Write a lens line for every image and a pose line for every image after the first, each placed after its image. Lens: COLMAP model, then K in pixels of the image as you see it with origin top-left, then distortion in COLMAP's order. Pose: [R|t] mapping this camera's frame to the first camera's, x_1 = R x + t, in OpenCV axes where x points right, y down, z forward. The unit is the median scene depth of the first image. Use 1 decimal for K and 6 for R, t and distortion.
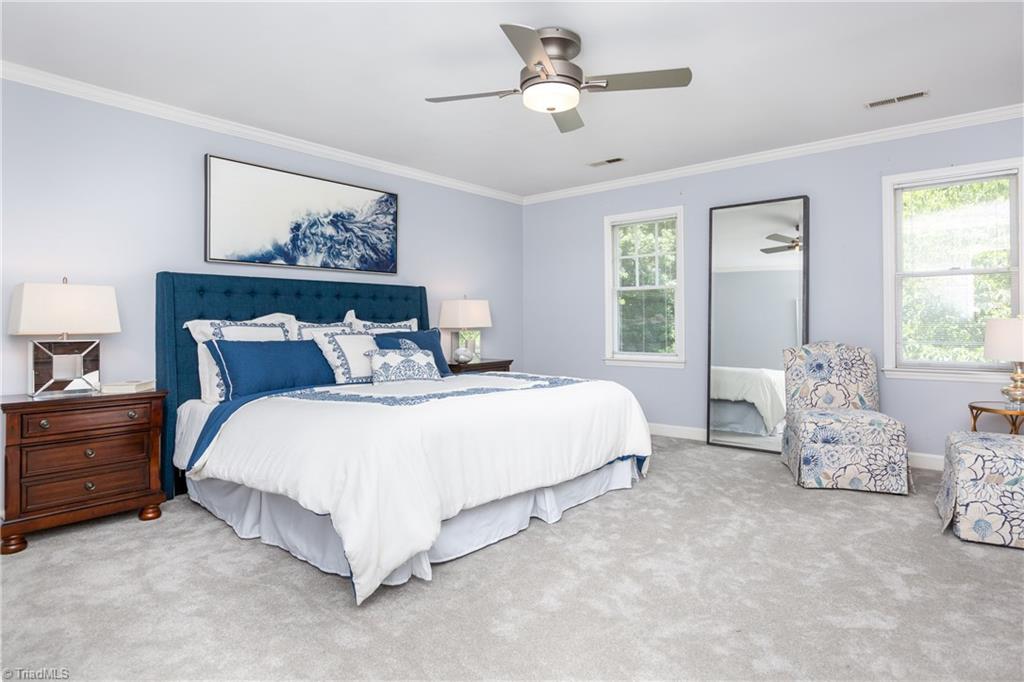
lens RADIAL K [[584.5, 0, 507.9], [0, 584.5, 321.7], [0, 0, 1]] dist [0.001539, -0.000349]
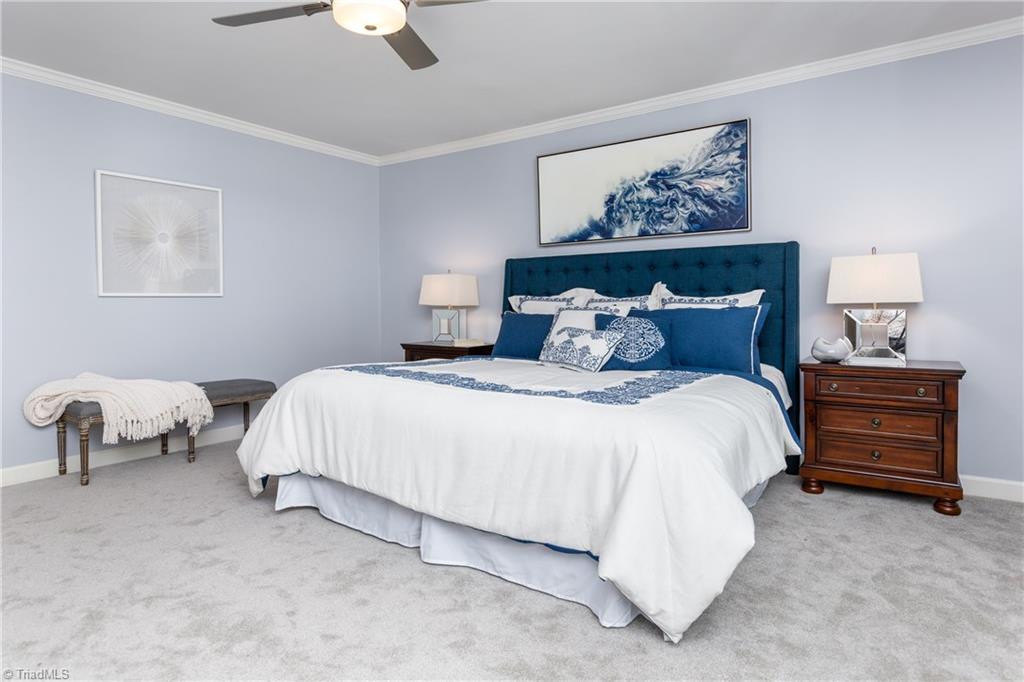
lens RADIAL K [[588.7, 0, 511.9], [0, 588.7, 305.3], [0, 0, 1]] dist [0.020619, -0.000135]
pose [[0.091028, 0.015814, -0.995723, 0.571143], [0.013569, 0.999761, 0.017118, -0.003831], [0.995756, -0.015069, 0.090791, 0.706259]]
